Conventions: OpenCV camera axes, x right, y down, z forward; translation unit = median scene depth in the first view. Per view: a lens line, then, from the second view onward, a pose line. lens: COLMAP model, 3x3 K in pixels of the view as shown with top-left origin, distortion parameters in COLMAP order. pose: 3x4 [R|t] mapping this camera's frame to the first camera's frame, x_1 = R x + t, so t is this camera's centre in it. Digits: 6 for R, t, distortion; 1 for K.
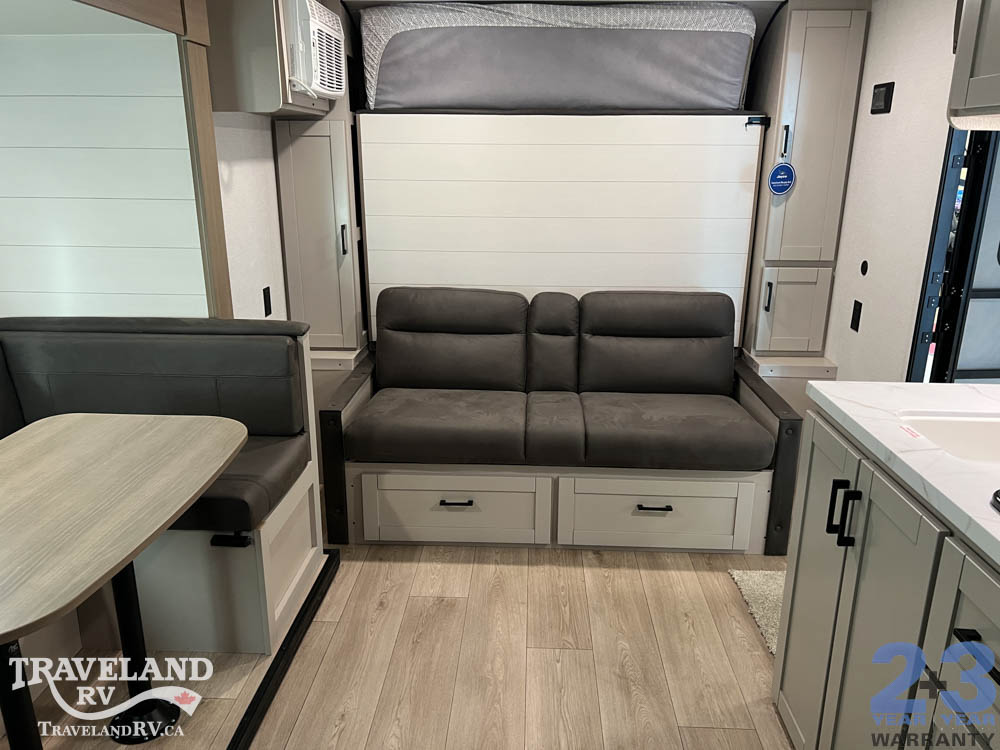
lens RADIAL K [[757.5, 0, 500.5], [0, 757.5, 377.1], [0, 0, 1]] dist [0.010948, 0.001769]
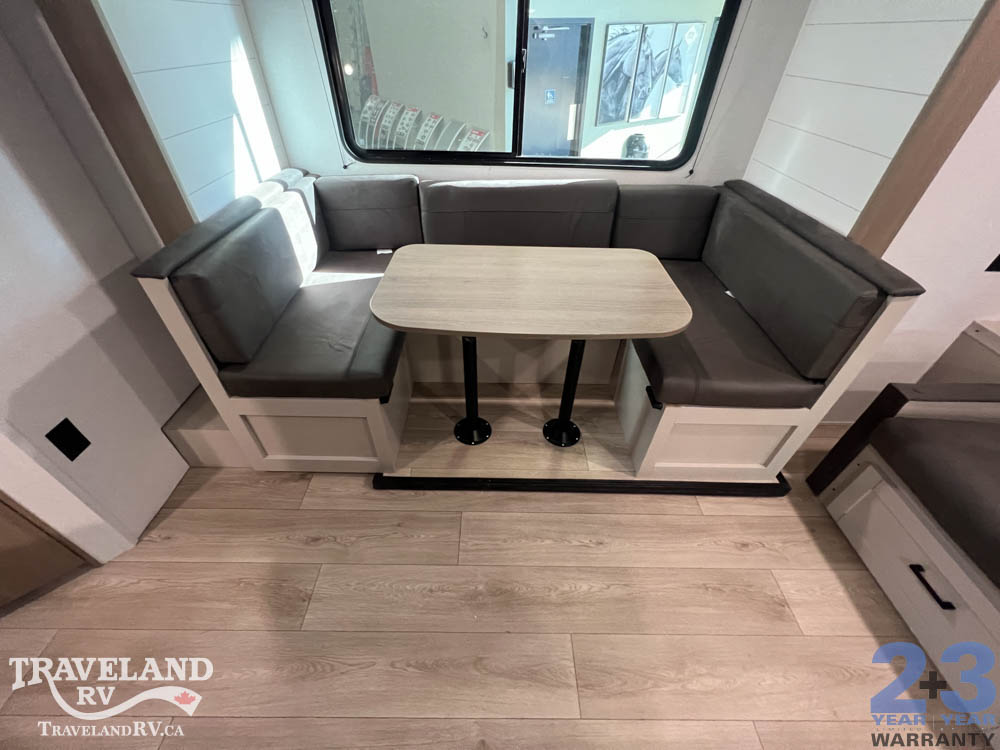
lens RADIAL K [[402.8, 0, 497.9], [0, 402.8, 371.9], [0, 0, 1]] dist [0.000368, -0.000064]
pose [[0.043242, 0.642471, -0.765089, 0.108385], [-0.304345, 0.737878, 0.602420, -0.122522], [0.951580, 0.206802, 0.227440, 0.476227]]
